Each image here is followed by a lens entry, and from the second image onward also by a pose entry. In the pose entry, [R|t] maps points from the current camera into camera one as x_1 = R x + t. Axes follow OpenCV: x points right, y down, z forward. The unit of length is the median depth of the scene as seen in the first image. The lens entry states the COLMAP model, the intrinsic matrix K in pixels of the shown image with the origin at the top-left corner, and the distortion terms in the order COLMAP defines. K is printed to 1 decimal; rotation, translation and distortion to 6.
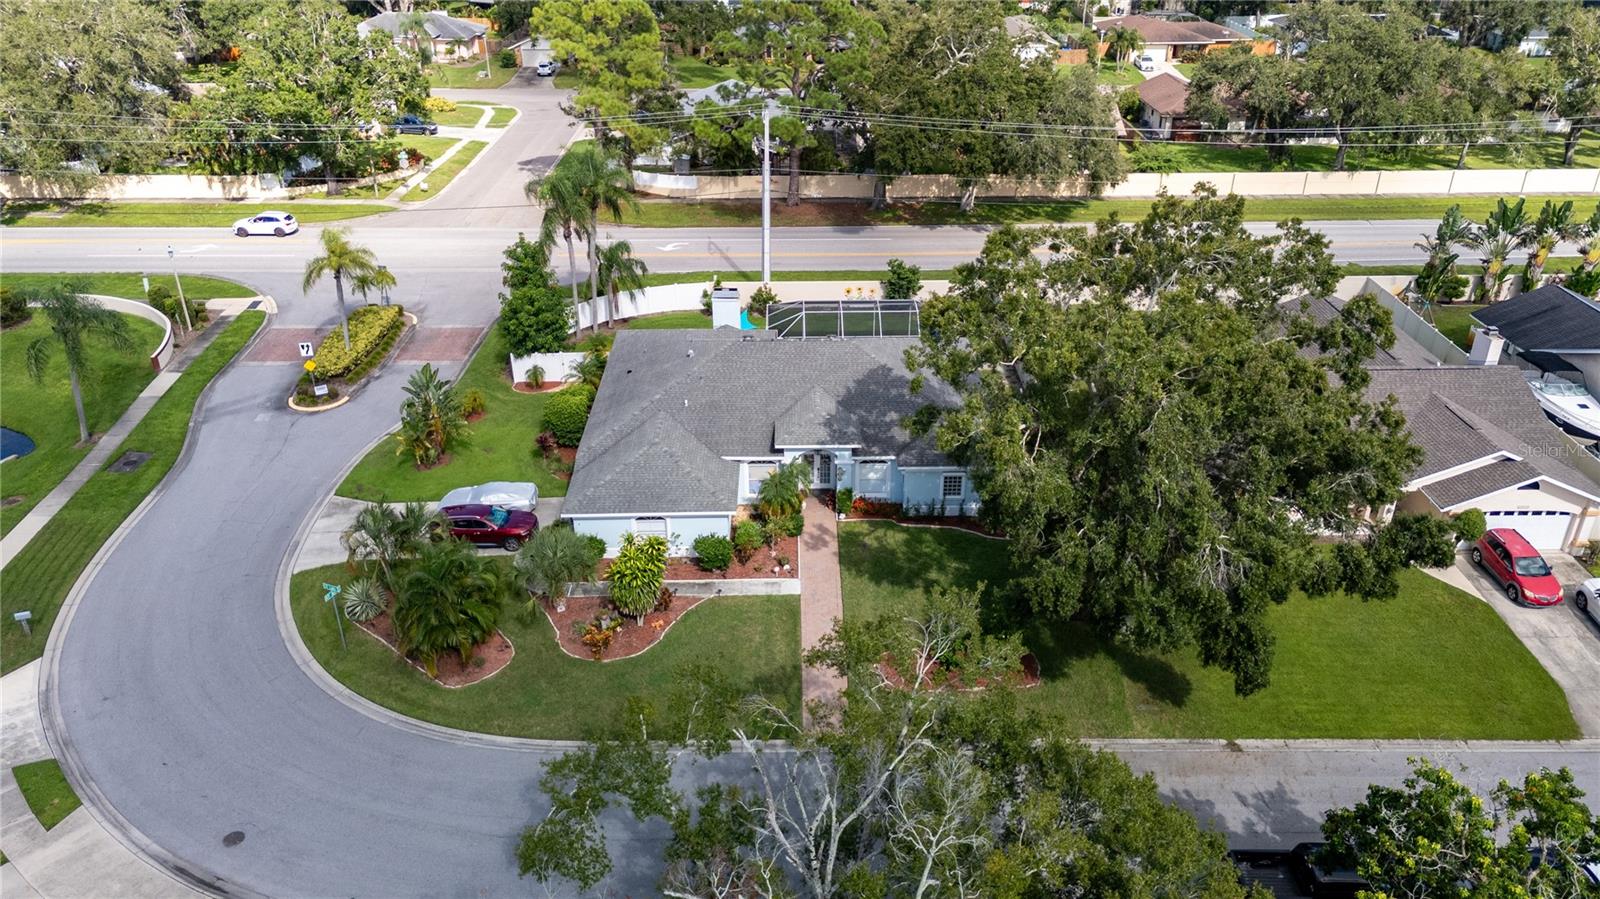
lens RADIAL K [[1185.5, 0, 798.9], [0, 1185.5, 453.5], [0, 0, 1]] dist [0.052713, -0.032796]
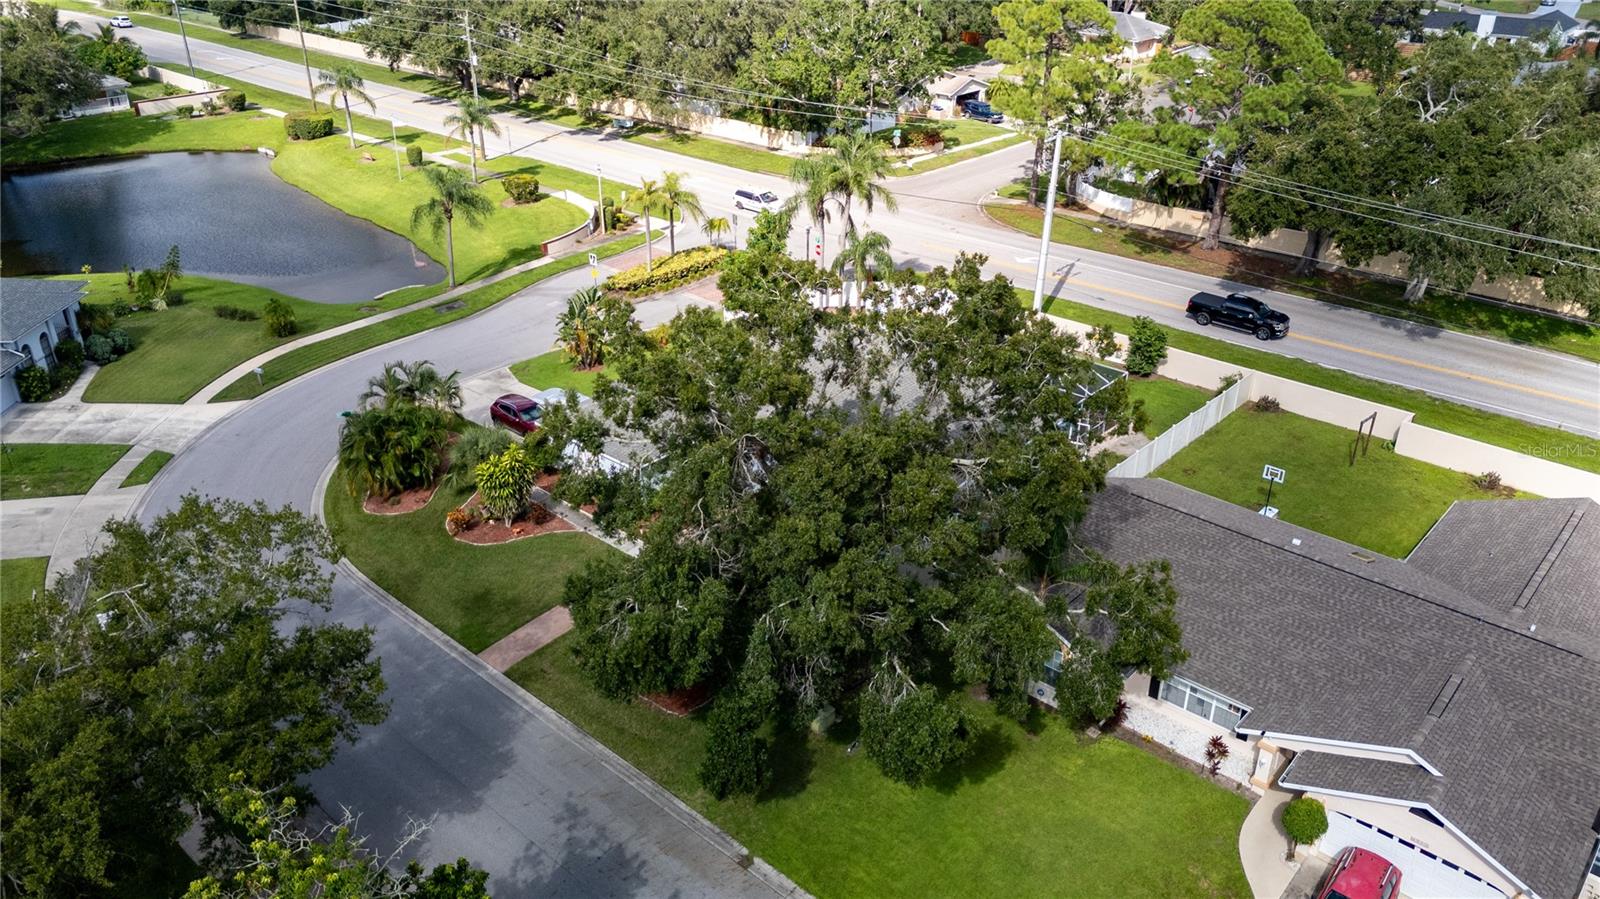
lens RADIAL K [[1185.5, 0, 793.7], [0, 1185.5, 447.2], [0, 0, 1]] dist [0.052713, -0.032796]
pose [[0.735761, 0.311341, -0.601433, 0.616831], [-0.313088, 0.943838, 0.105577, -0.114478], [0.600526, 0.110622, 0.791916, 0.204924]]
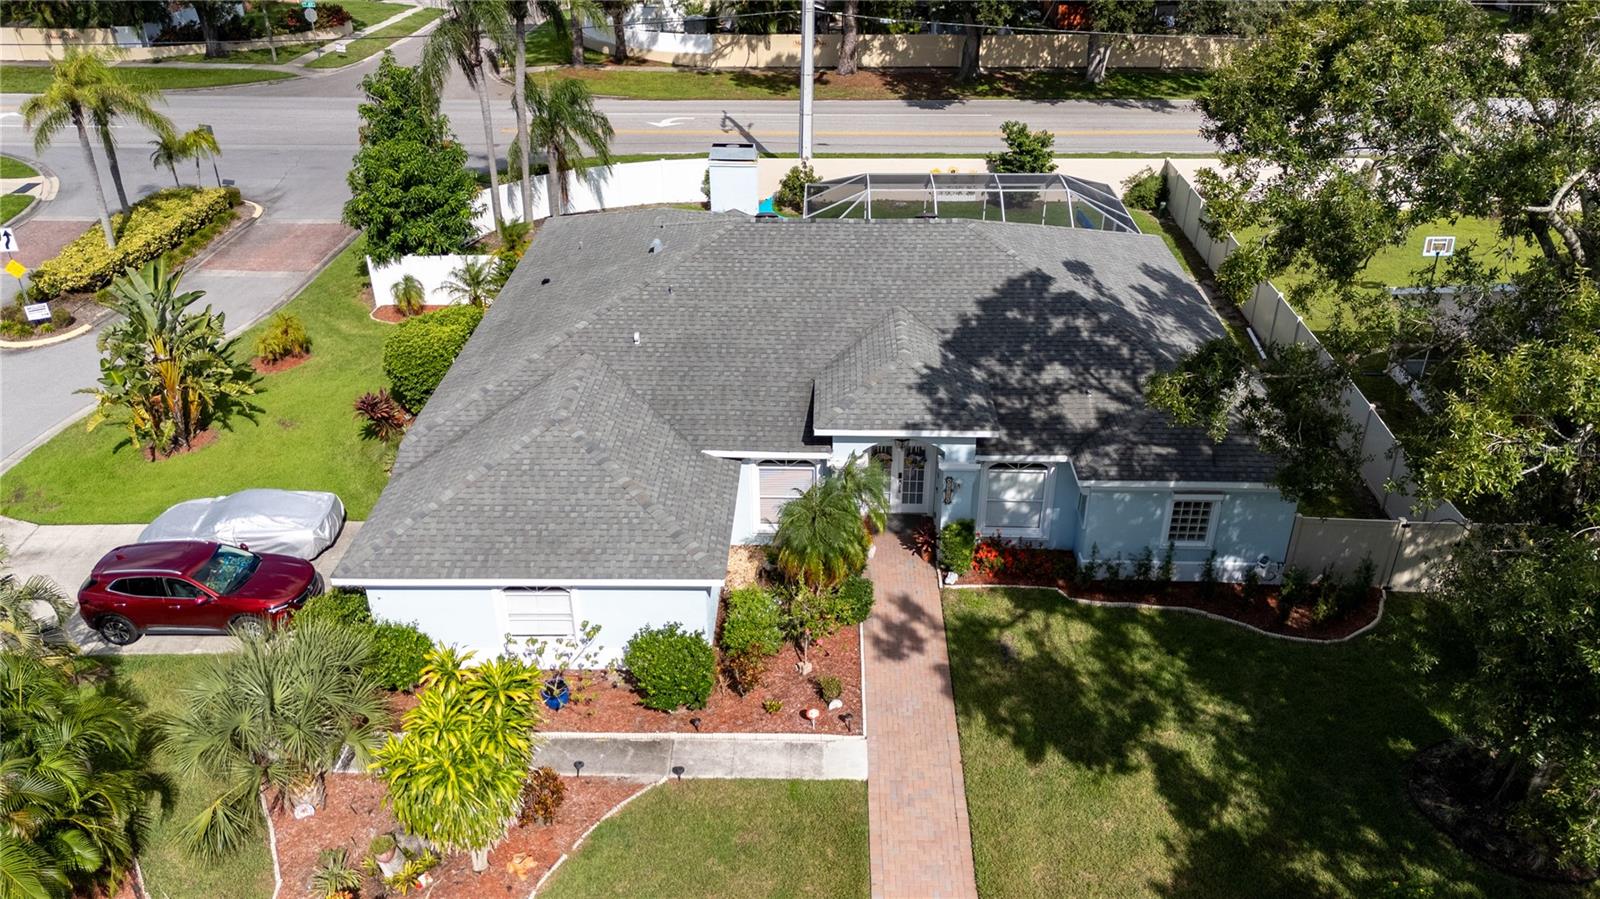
lens RADIAL K [[1185.5, 0, 793.9], [0, 1185.5, 448.3], [0, 0, 1]] dist [0.052713, -0.032796]
pose [[0.999138, 0.019203, -0.036806, -0.010120], [-0.018114, 0.999396, 0.029672, -0.012661], [0.037354, -0.028980, 0.998882, 0.498430]]
